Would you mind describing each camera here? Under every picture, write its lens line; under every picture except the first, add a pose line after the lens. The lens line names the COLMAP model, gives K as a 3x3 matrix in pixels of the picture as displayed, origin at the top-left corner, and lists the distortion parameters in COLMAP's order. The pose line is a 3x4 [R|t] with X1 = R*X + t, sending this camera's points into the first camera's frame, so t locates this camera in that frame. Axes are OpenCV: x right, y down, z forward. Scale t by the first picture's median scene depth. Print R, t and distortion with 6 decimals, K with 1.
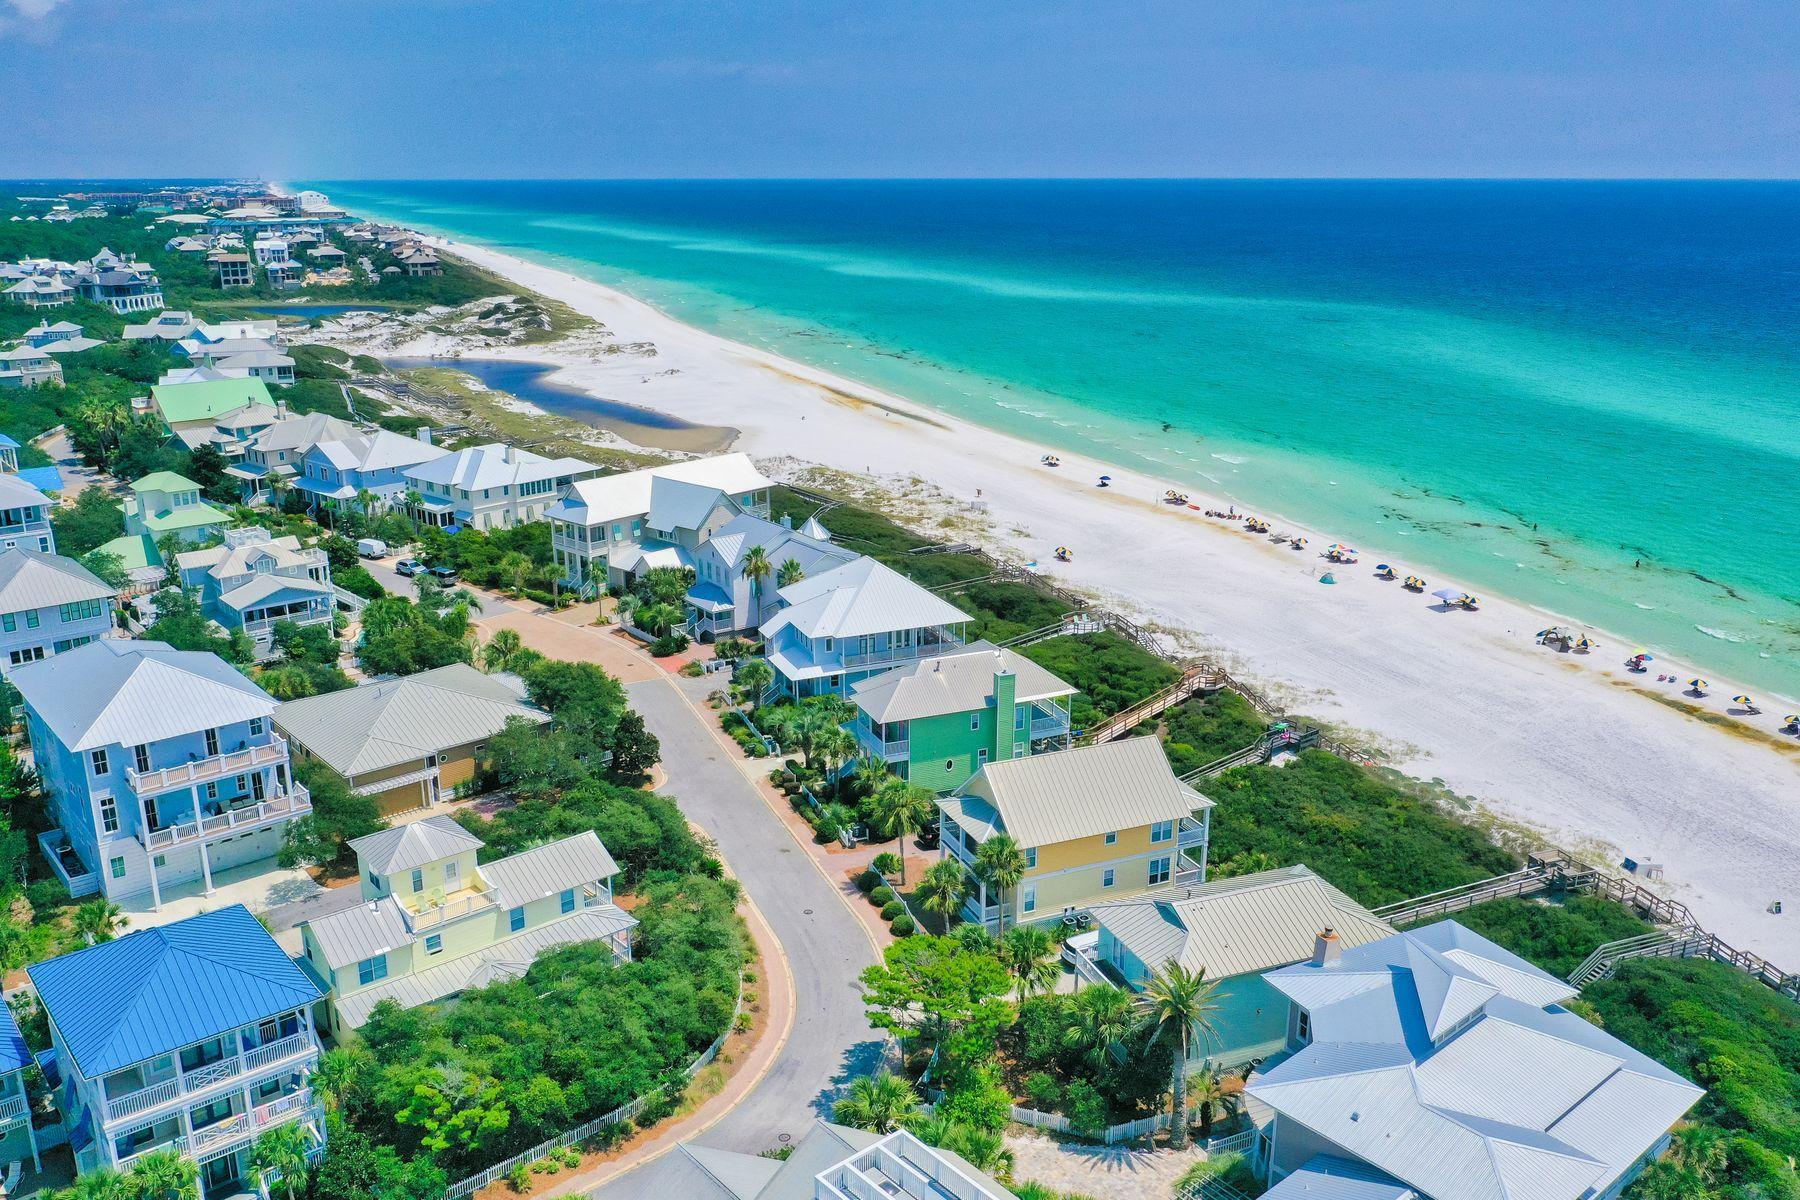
lens RADIAL K [[1459.6, 0, 901.5], [0, 1459.6, 654.9], [0, 0, 1]] dist [-0.008031, 0.002480]
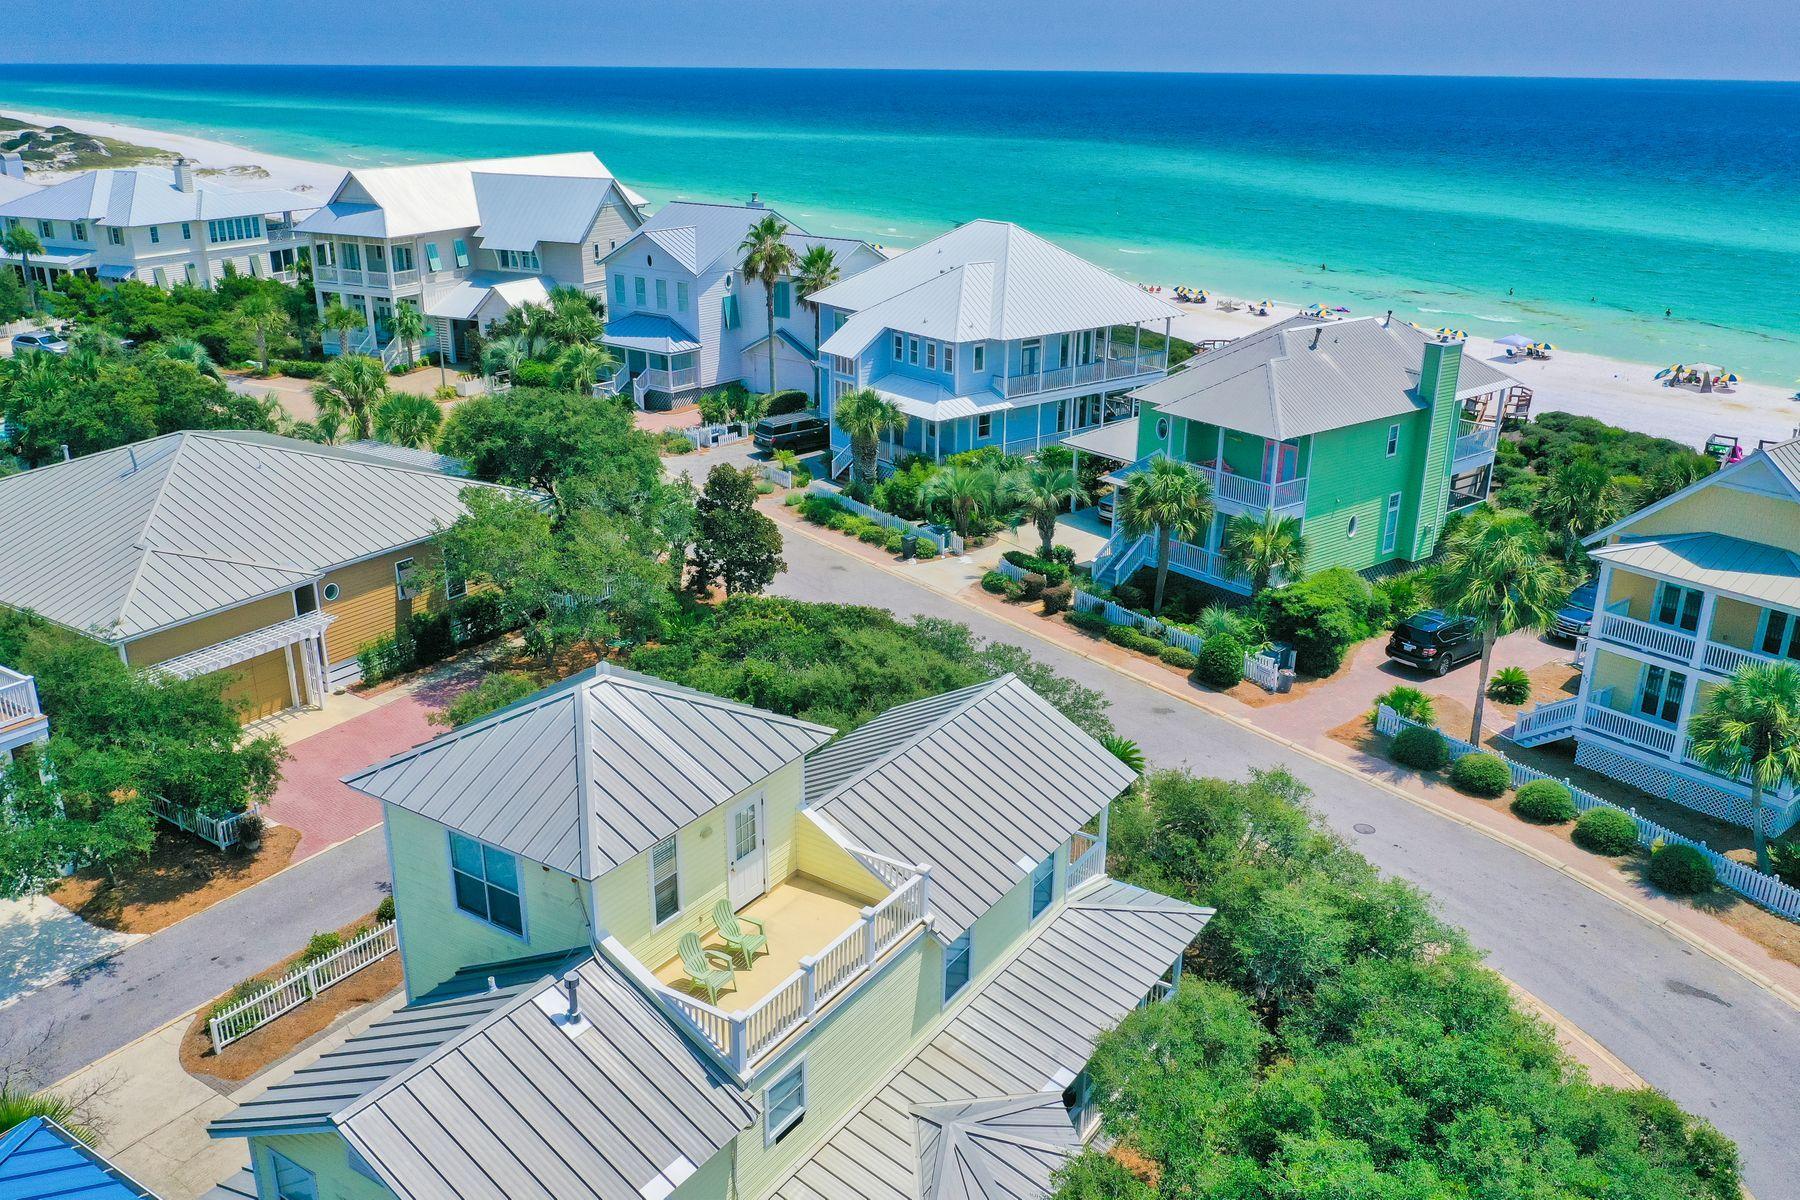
lens RADIAL K [[1459.6, 0, 901.5], [0, 1459.6, 654.9], [0, 0, 1]] dist [-0.008031, 0.002480]
pose [[0.960599, -0.094594, 0.261345, -0.216398], [0.077939, 0.994253, 0.073399, 0.057842], [-0.266786, -0.050138, 0.962451, 0.439485]]
